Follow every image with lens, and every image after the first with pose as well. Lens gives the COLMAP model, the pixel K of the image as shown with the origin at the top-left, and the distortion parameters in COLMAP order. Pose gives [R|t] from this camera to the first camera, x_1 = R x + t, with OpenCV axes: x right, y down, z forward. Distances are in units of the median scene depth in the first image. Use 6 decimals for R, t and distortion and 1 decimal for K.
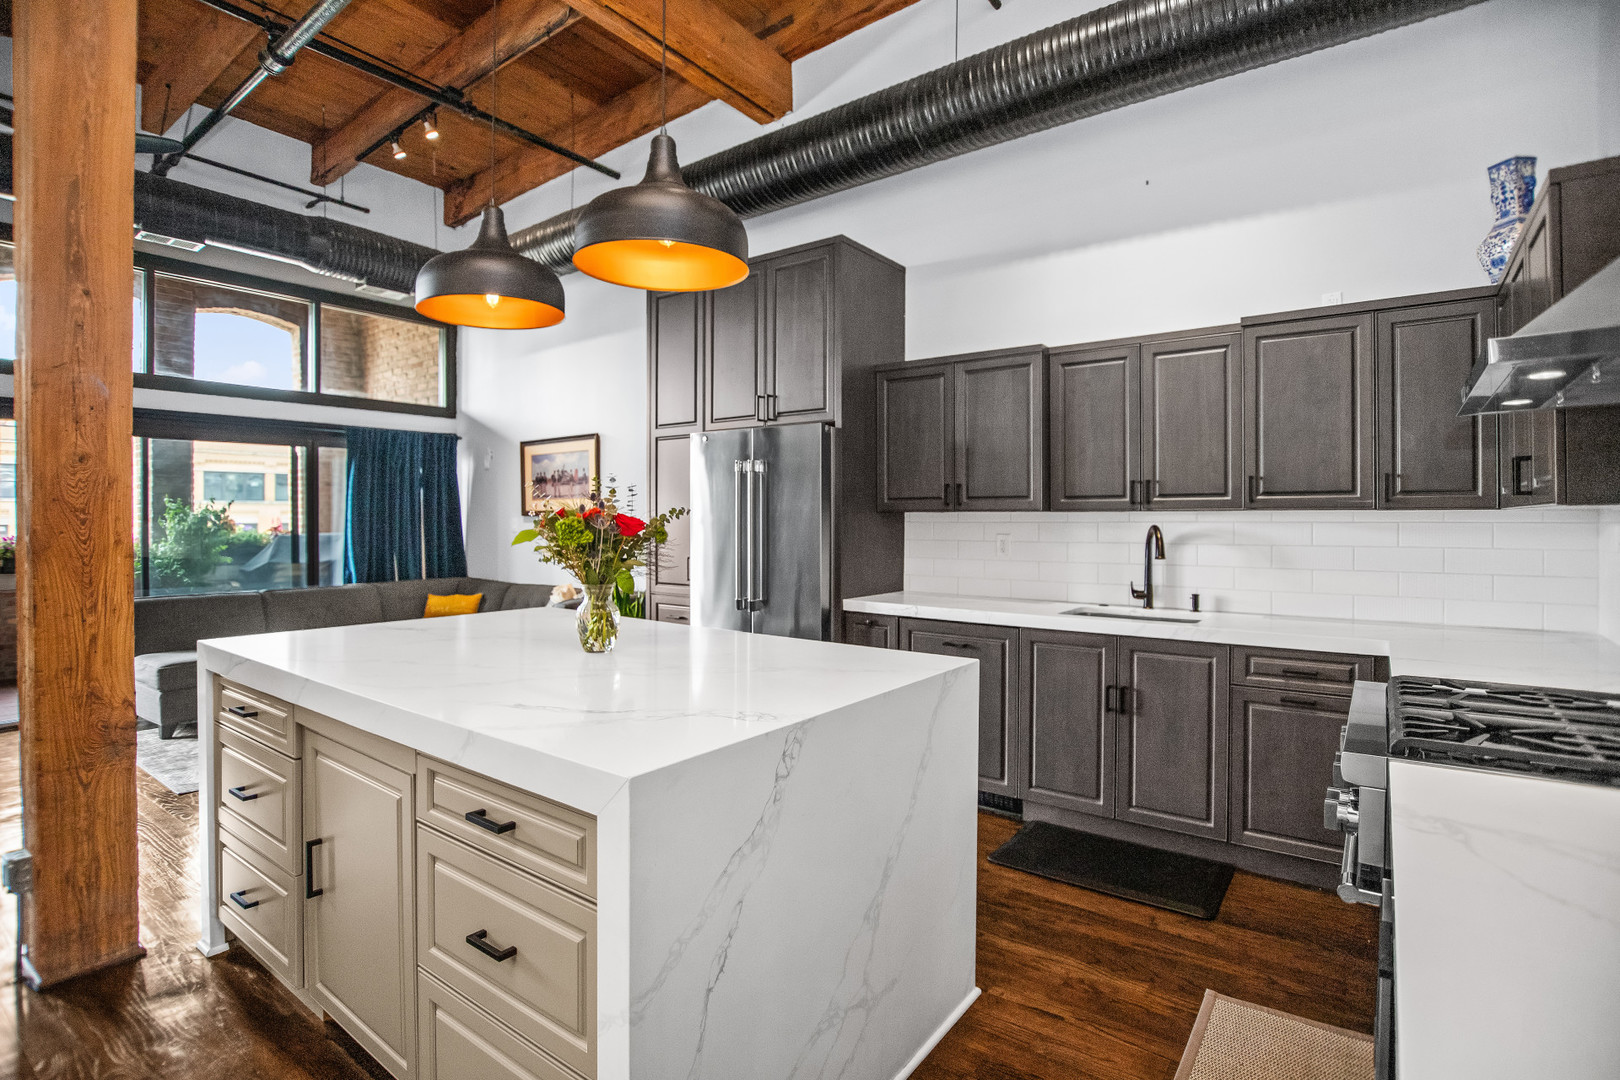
lens RADIAL K [[796.5, 0, 805.0], [0, 796.5, 529.2], [0, 0, 1]] dist [-0.001062, -0.000765]
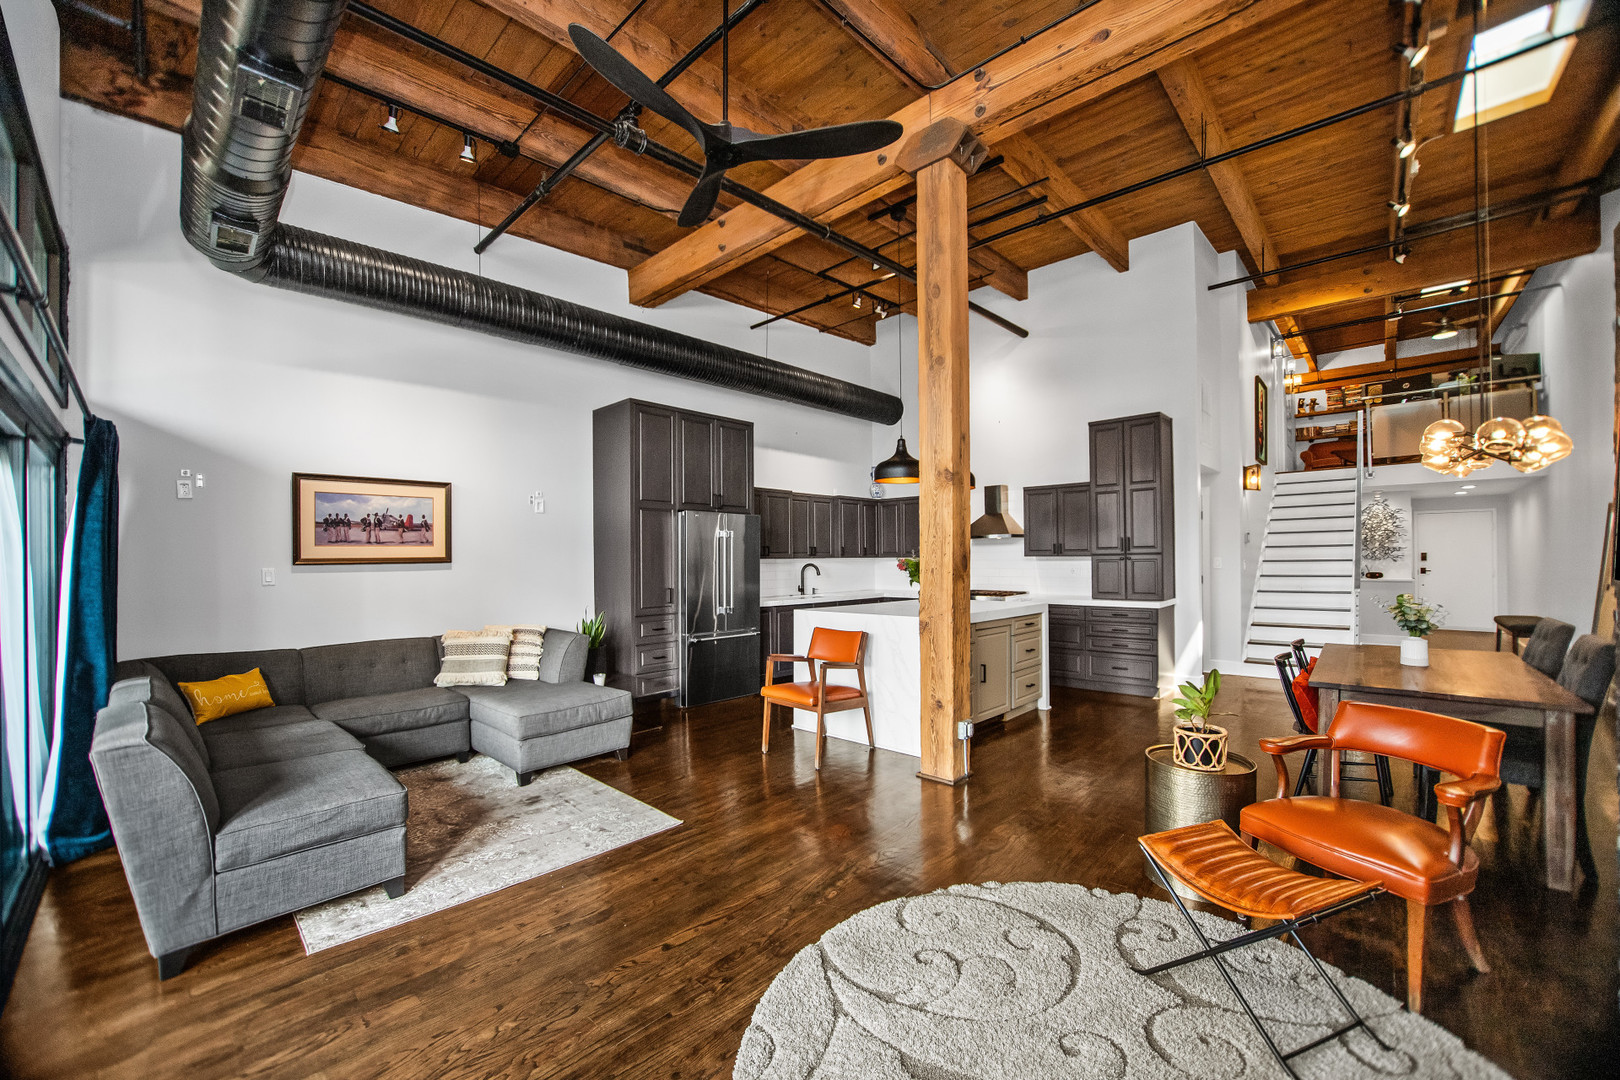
lens RADIAL K [[632.3, 0, 806.2], [0, 632.3, 550.2], [0, 0, 1]] dist [-0.000885, 0.000161]
pose [[0.109087, 0.009322, 0.993988, -0.983664], [0.022065, 0.999687, -0.011797, -0.013745], [-0.993787, 0.023219, 0.108847, 0.442401]]
